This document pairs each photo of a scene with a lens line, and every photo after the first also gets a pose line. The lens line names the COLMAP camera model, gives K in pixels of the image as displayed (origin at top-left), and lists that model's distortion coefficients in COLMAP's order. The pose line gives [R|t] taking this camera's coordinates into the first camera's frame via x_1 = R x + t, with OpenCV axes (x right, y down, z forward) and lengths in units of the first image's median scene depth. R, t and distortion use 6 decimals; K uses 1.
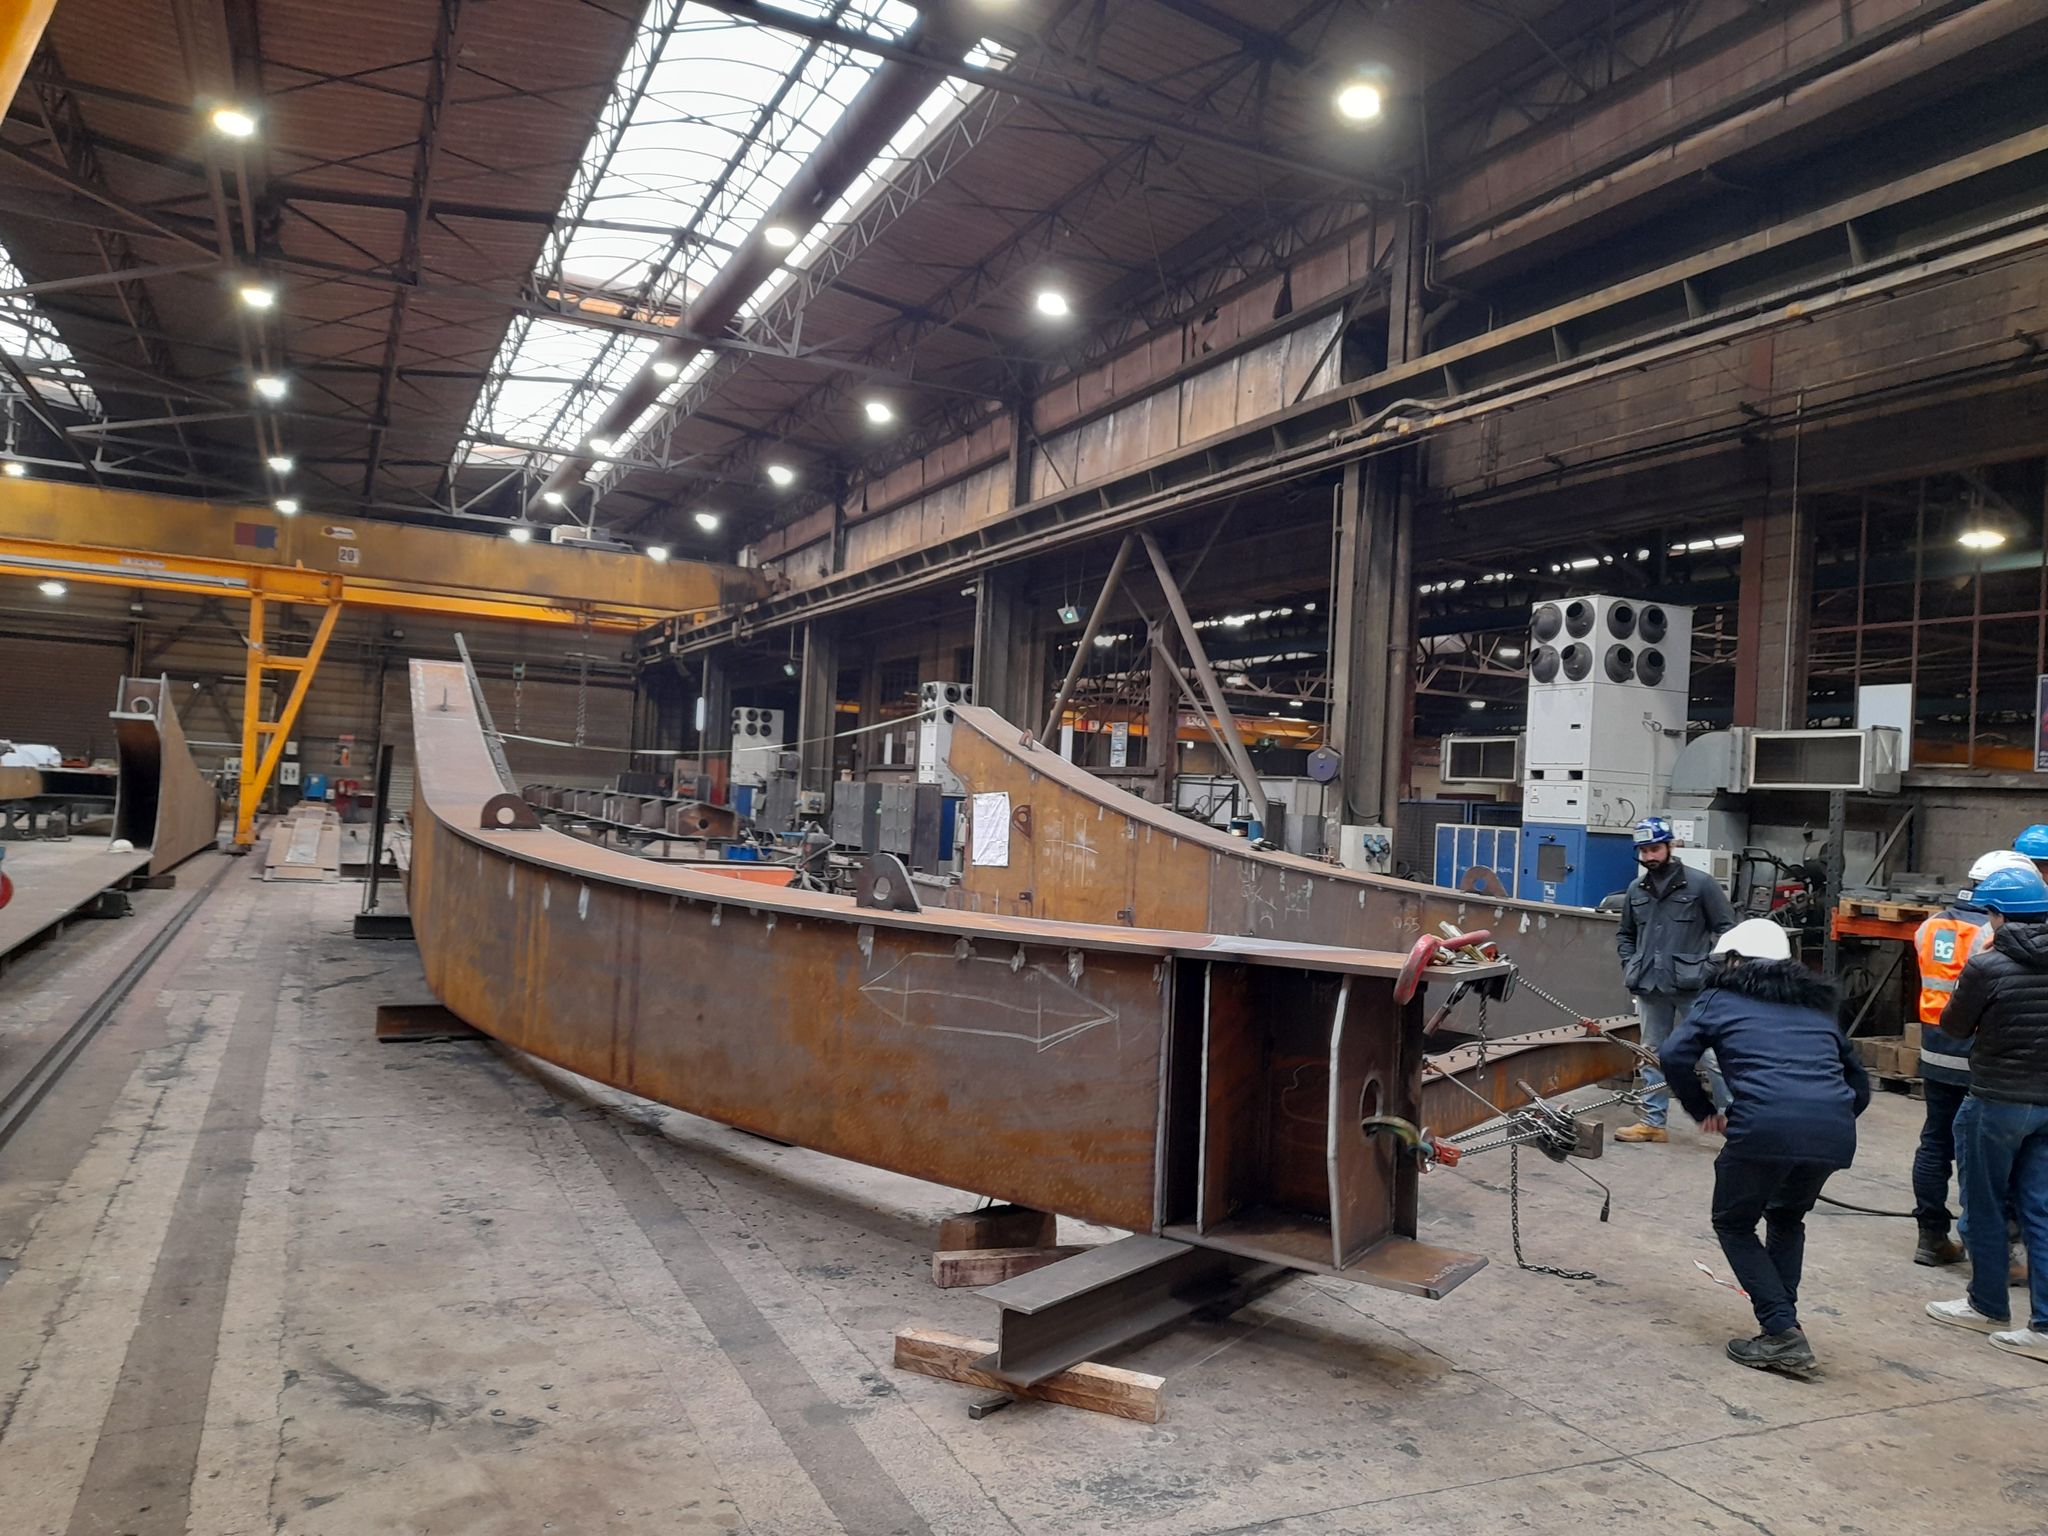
lens RADIAL K [[1490.1, 0, 1056.3], [0, 1490.1, 762.4], [0, 0, 1]] dist [0.048443, -0.018409]
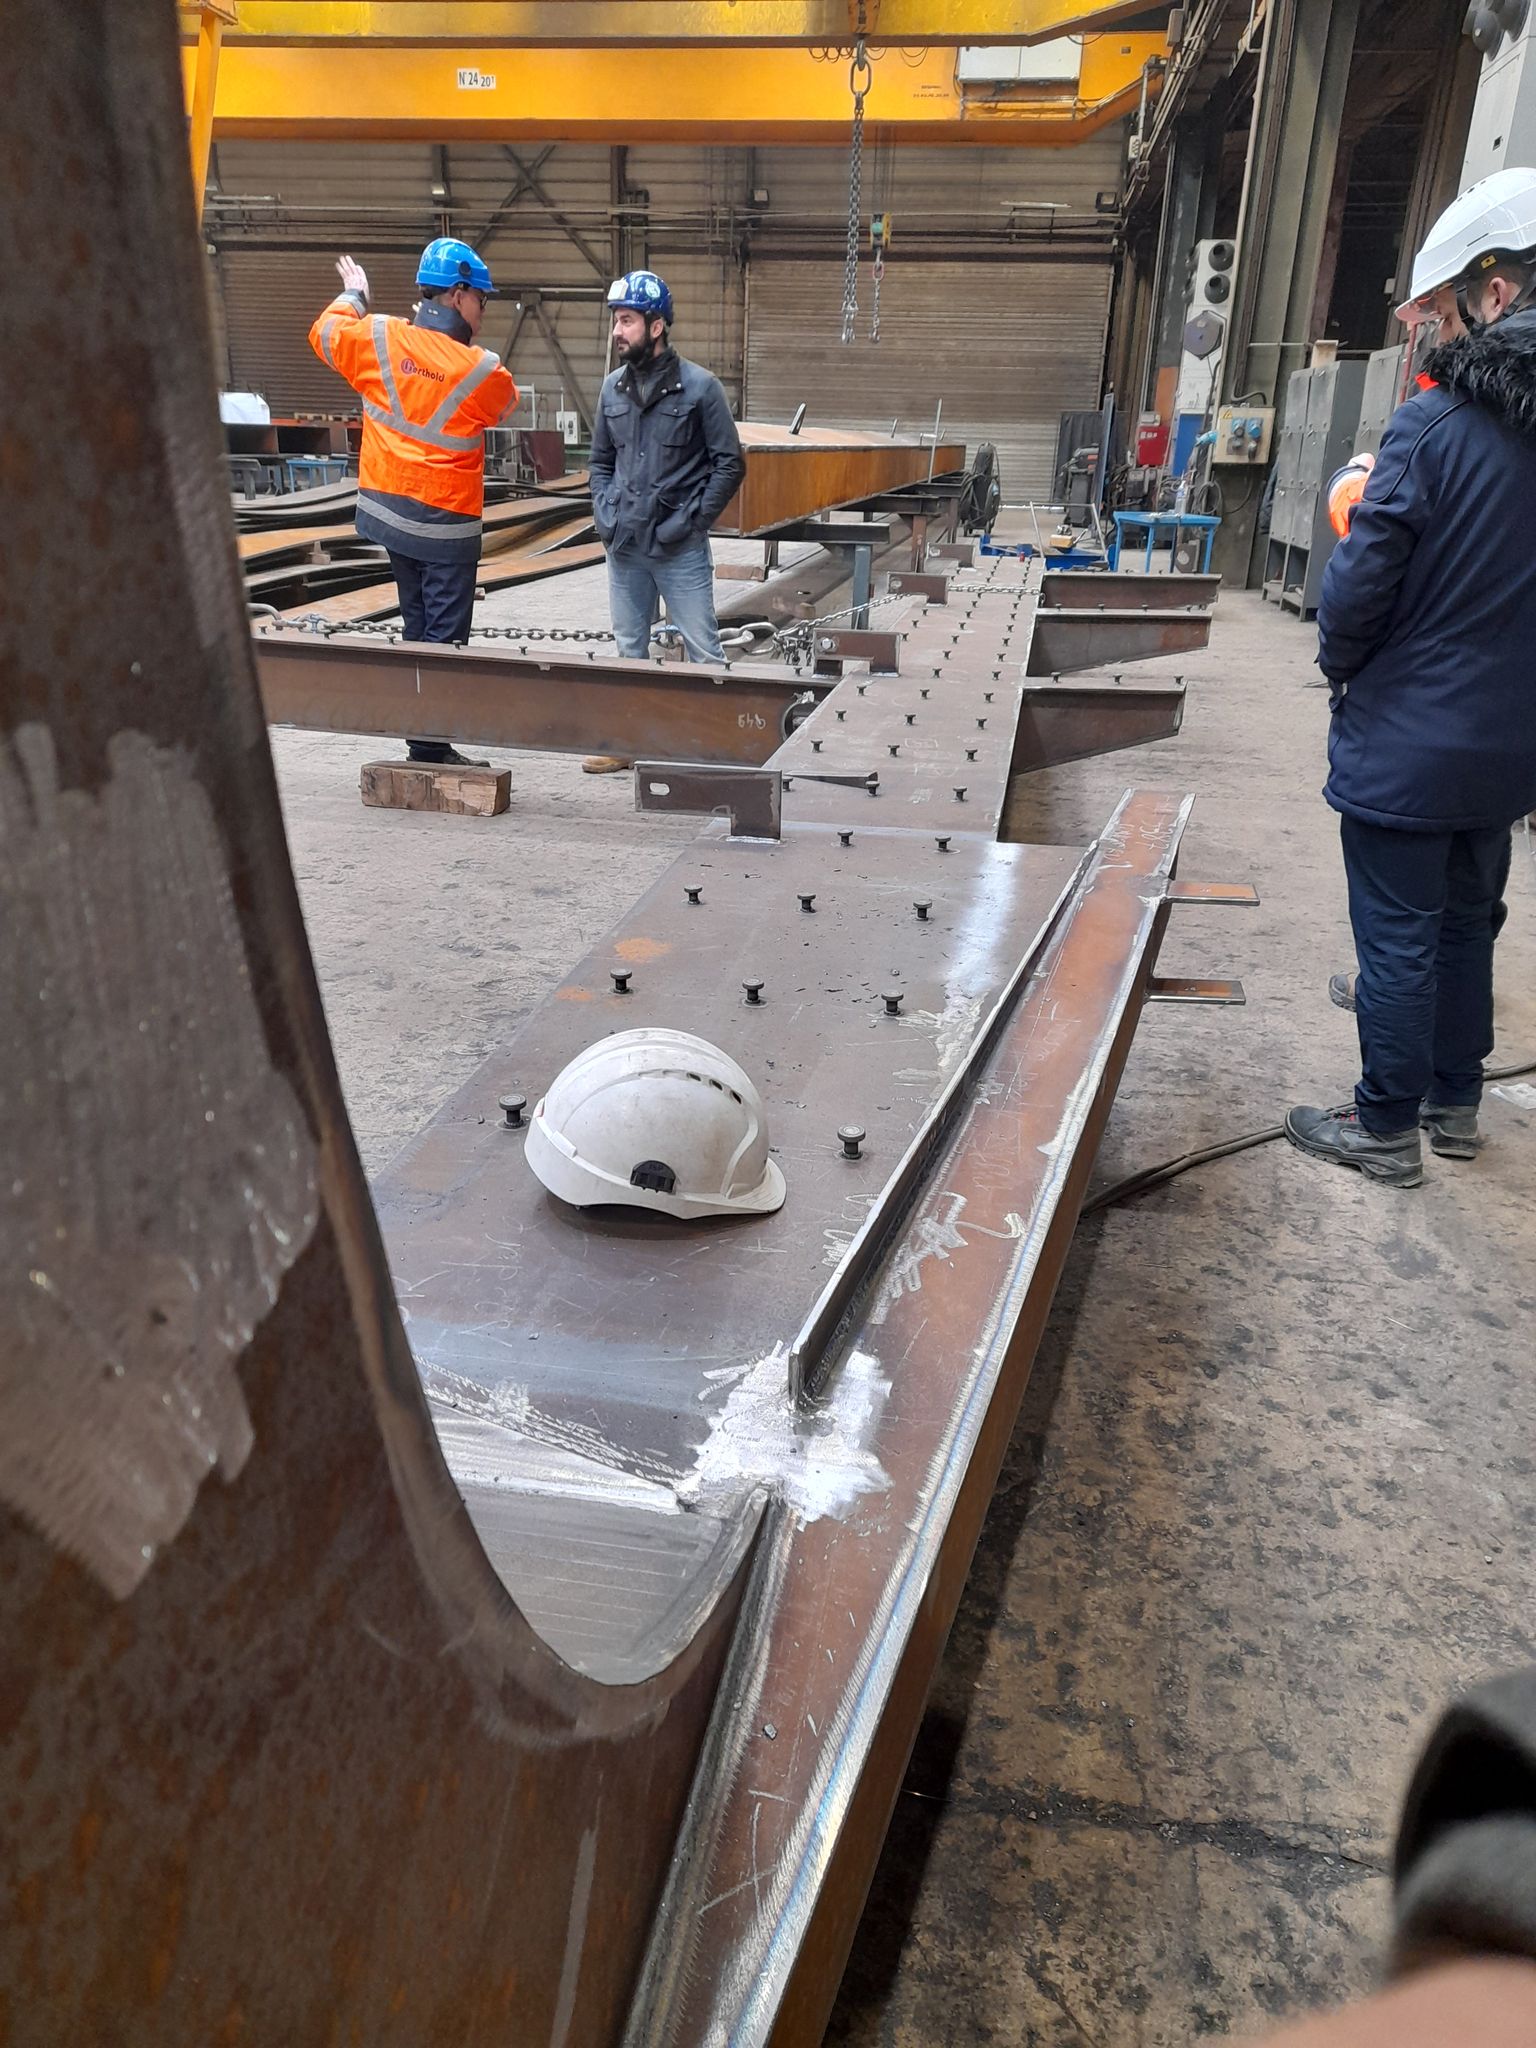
lens RADIAL K [[1490.1, 0, 762.3], [0, 1490.1, 1046.2], [0, 0, 1]] dist [0.048443, -0.018409]
pose [[0.823791, 0.178029, -0.538214, -0.015186], [0.039409, 0.929128, 0.367653, 0.027258], [0.565522, -0.324080, 0.758391, 0.559632]]
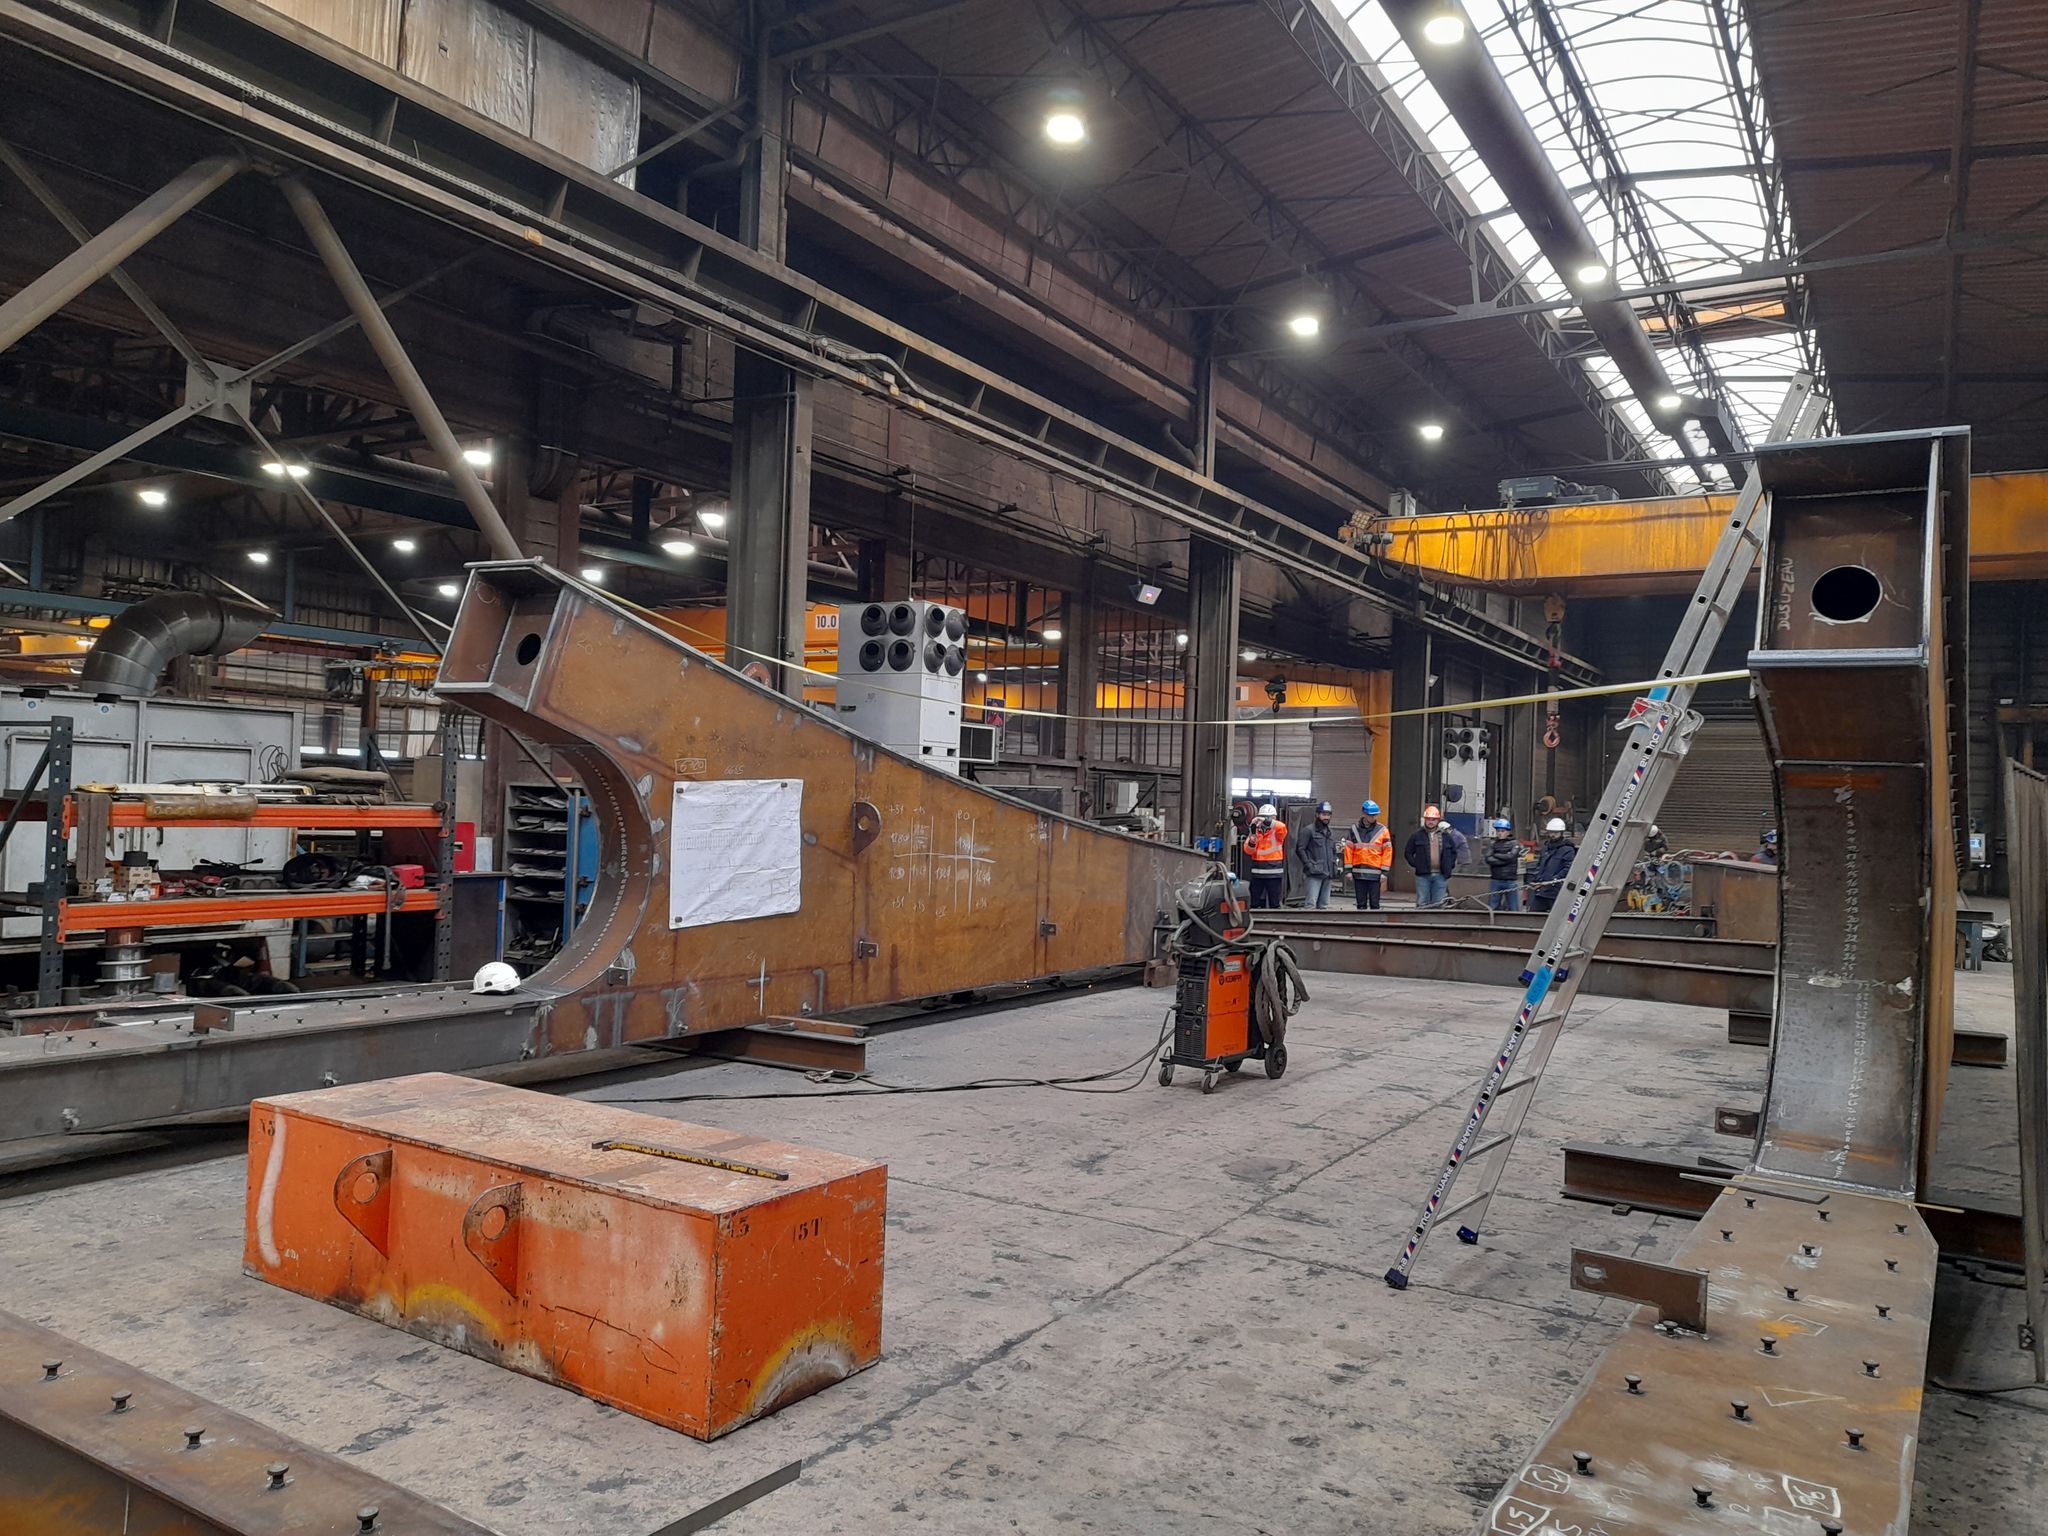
lens RADIAL K [[1490.1, 0, 1035.6], [0, 1490.1, 772.1], [0, 0, 1]] dist [0.048443, -0.018409]
pose [[-0.552102, -0.060949, 0.831546, -0.286185], [-0.090527, 0.995811, 0.012884, 0.001037], [-0.828848, -0.068165, -0.555306, 0.647548]]
